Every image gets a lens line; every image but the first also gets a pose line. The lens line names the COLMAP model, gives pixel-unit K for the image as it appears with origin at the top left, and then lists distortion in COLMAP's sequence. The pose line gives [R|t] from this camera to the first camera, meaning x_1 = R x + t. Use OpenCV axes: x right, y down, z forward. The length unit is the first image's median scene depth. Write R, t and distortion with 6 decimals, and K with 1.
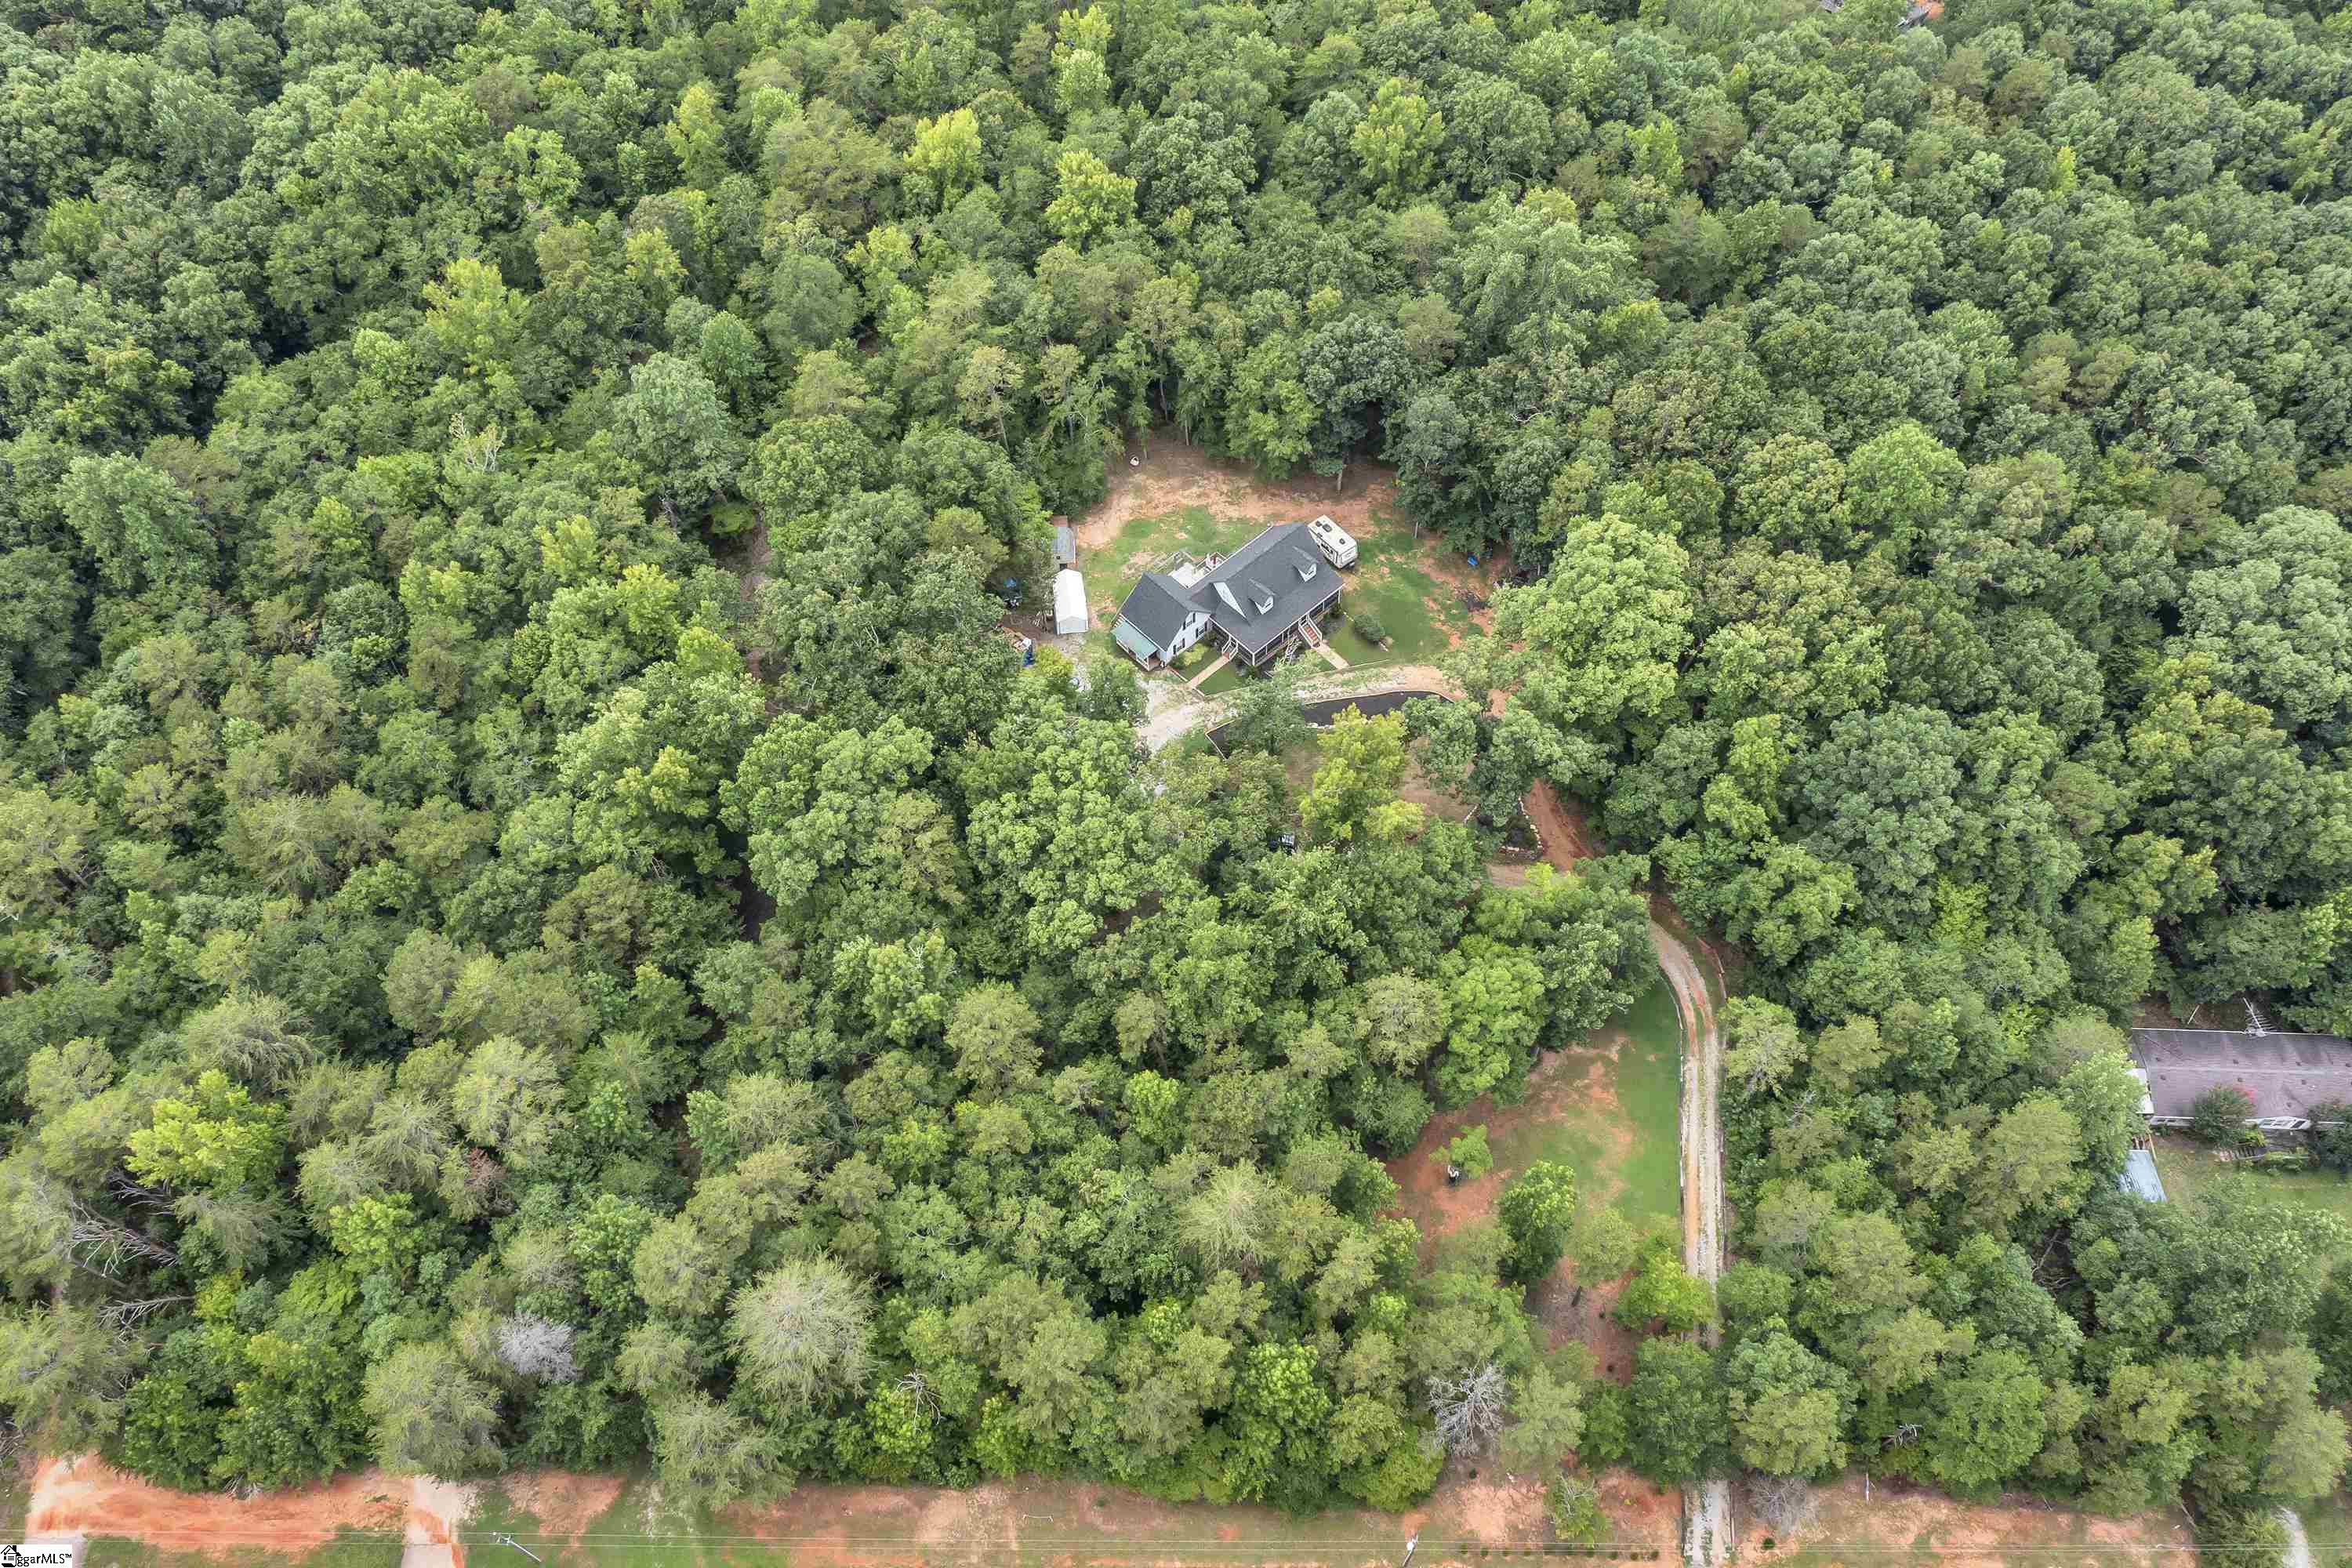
lens RADIAL K [[1882.5, 0, 1176.0], [0, 1882.5, 784.0], [0, 0, 1]] dist [0.003506, 0.011664]
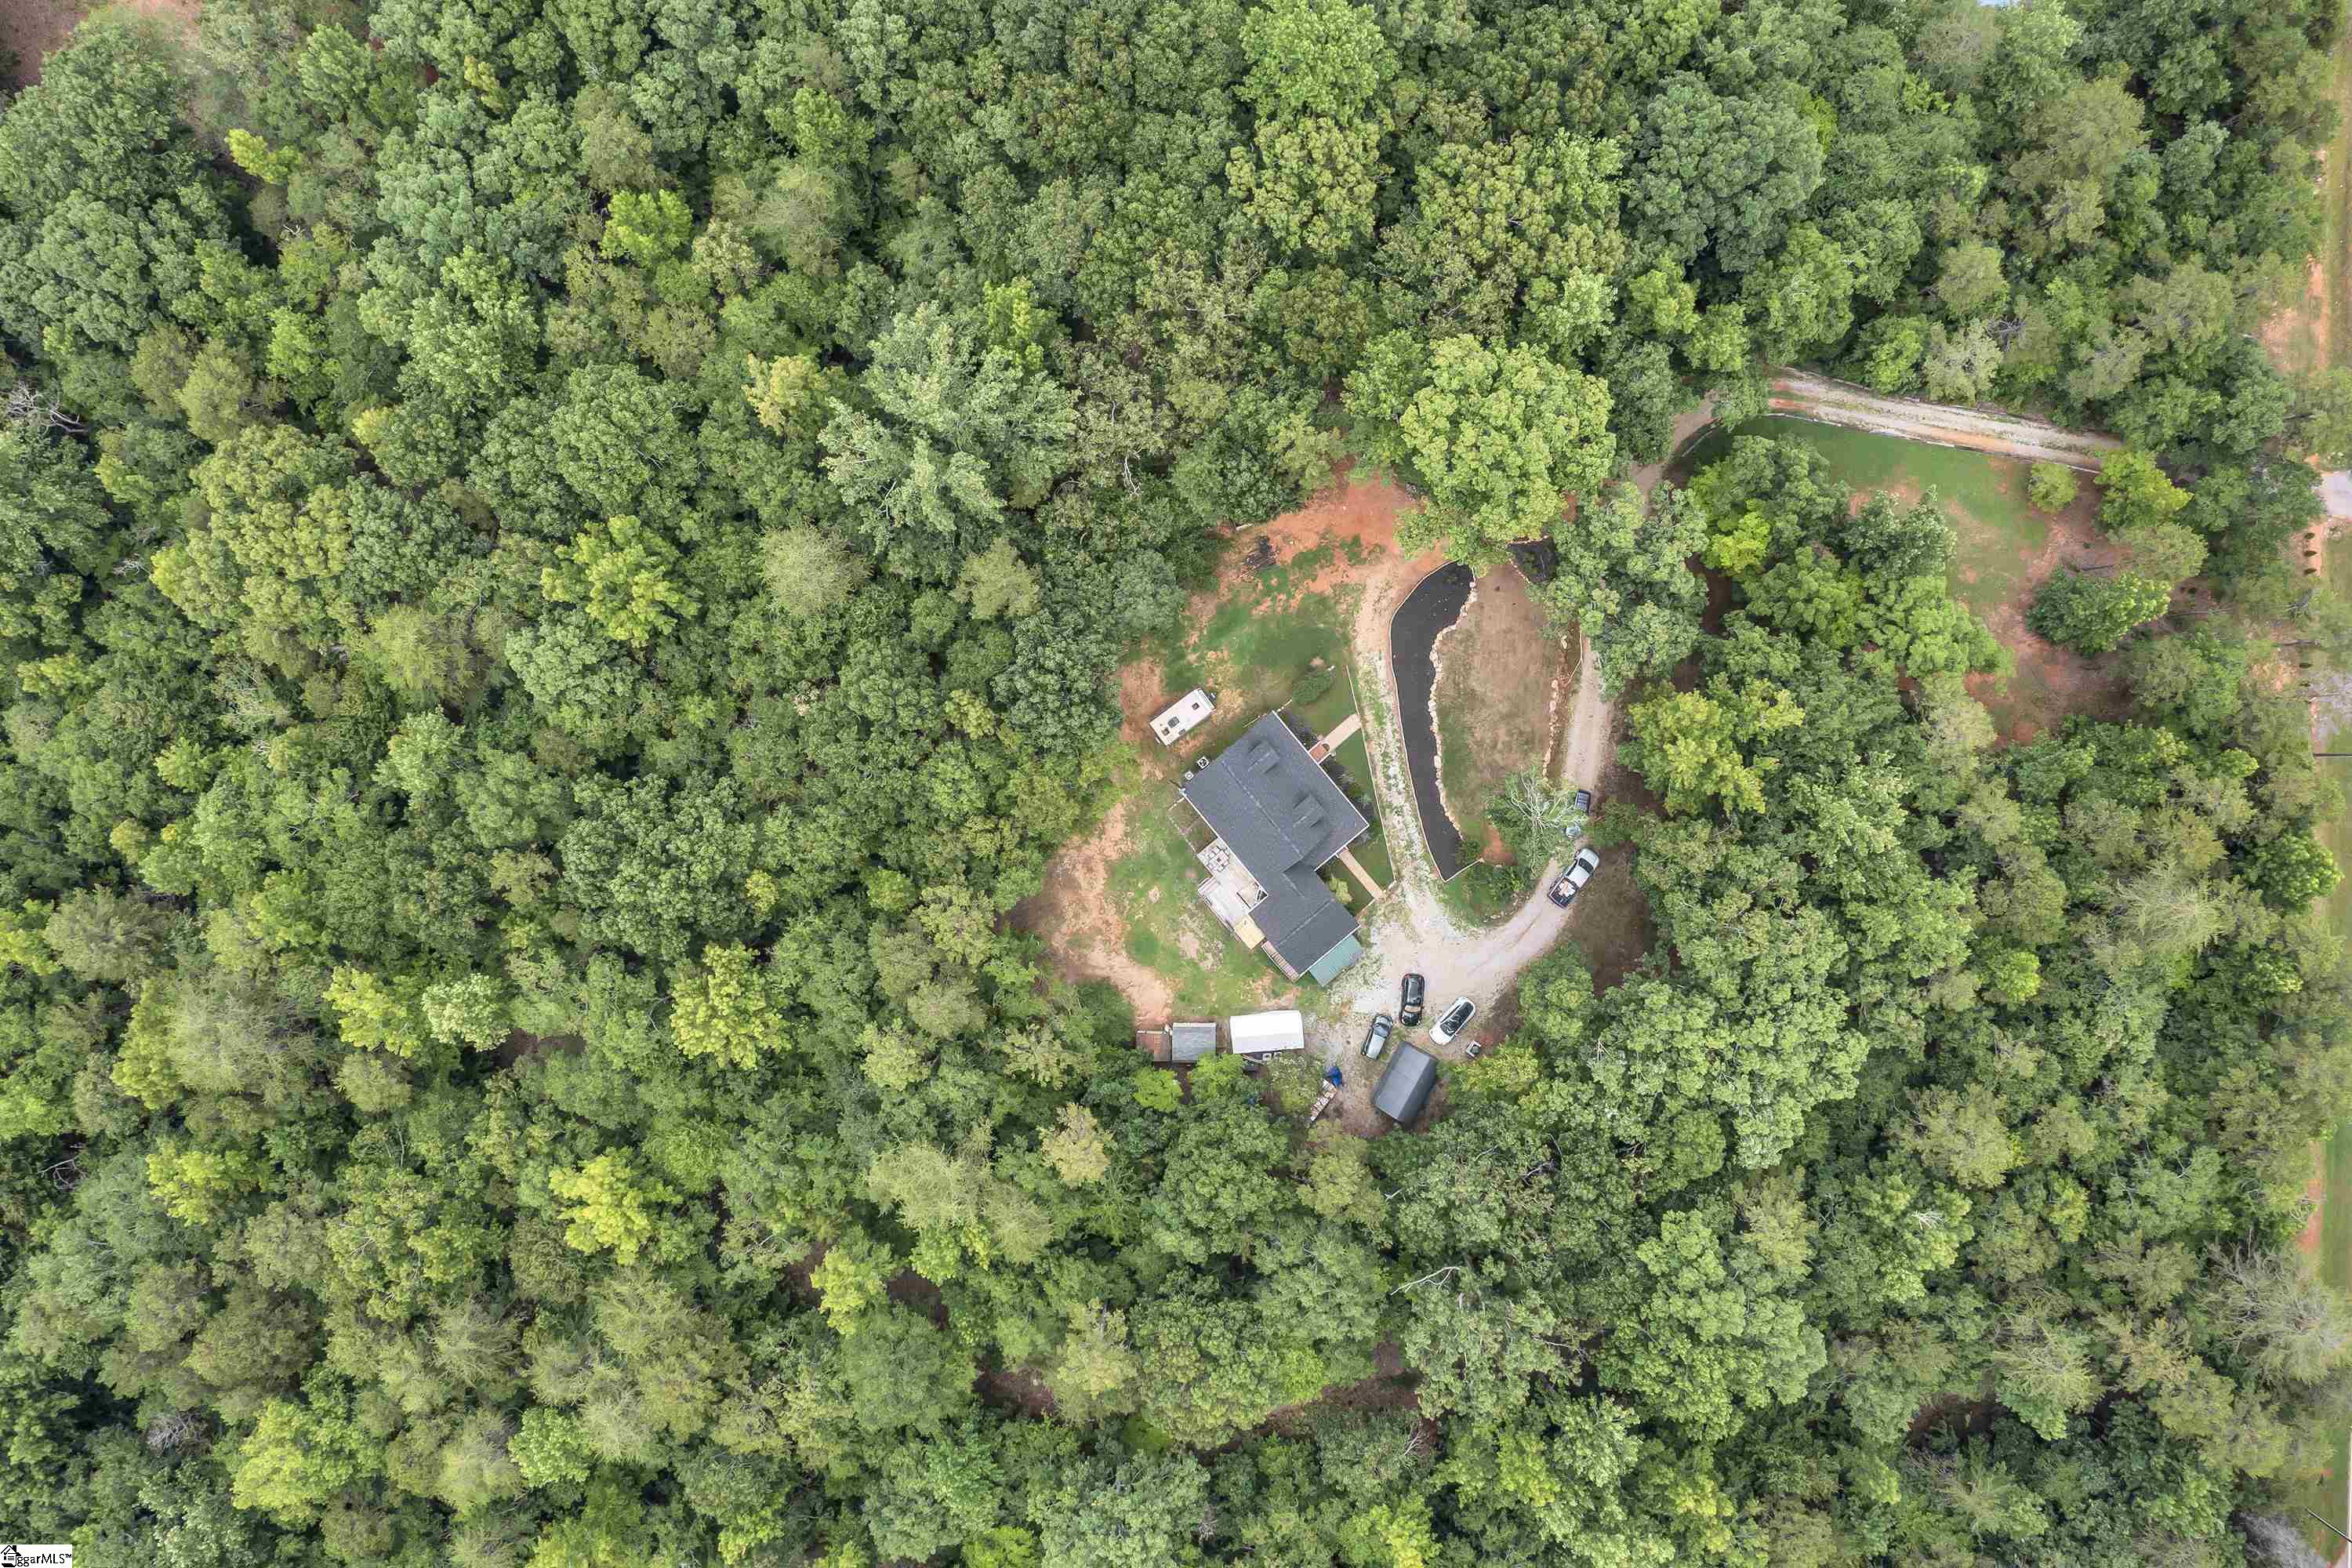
lens RADIAL K [[1882.5, 0, 1176.0], [0, 1882.5, 784.0], [0, 0, 1]] dist [0.003506, 0.011664]
pose [[0.049969, -0.998747, -0.002706, 0.057595], [0.840553, 0.040590, 0.540206, -0.609044], [-0.539419, -0.029268, 0.841529, 0.310948]]
